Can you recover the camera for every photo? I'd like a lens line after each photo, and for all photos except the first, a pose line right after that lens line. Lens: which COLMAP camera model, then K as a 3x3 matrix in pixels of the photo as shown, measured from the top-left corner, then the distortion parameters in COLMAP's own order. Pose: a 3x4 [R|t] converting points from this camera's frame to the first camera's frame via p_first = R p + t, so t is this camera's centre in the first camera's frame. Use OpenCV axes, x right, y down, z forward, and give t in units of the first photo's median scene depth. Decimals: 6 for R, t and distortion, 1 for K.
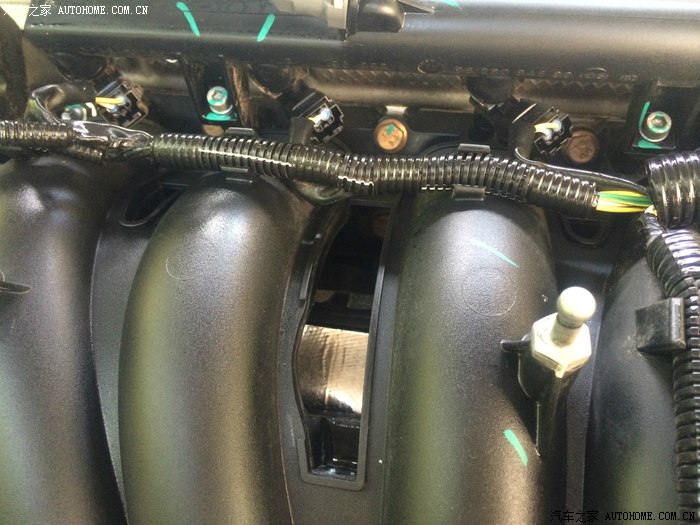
lens RADIAL K [[588.9, 0, 352.0], [0, 588.9, 262.8], [0, 0, 1]] dist [0.063827, -0.097819]
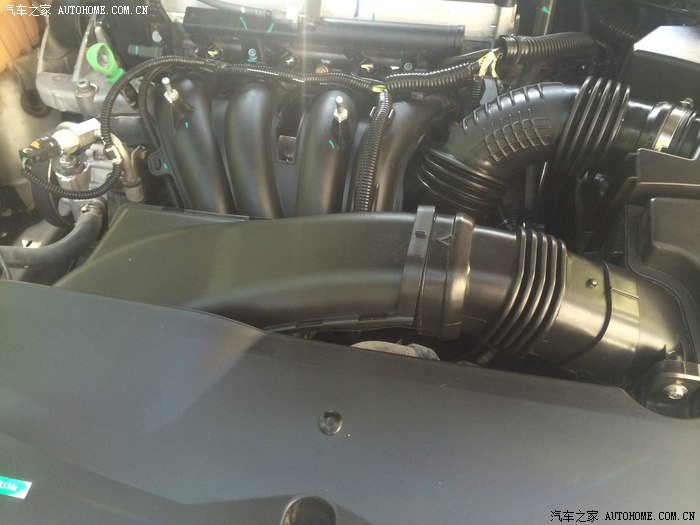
lens RADIAL K [[588.9, 0, 354.4], [0, 588.9, 263.6], [0, 0, 1]] dist [0.063827, -0.097819]
pose [[0.999427, 0.033752, -0.002539, 0.292199], [-0.033627, 0.998675, 0.038943, 0.592524], [0.003850, -0.038835, 0.999238, -1.835579]]
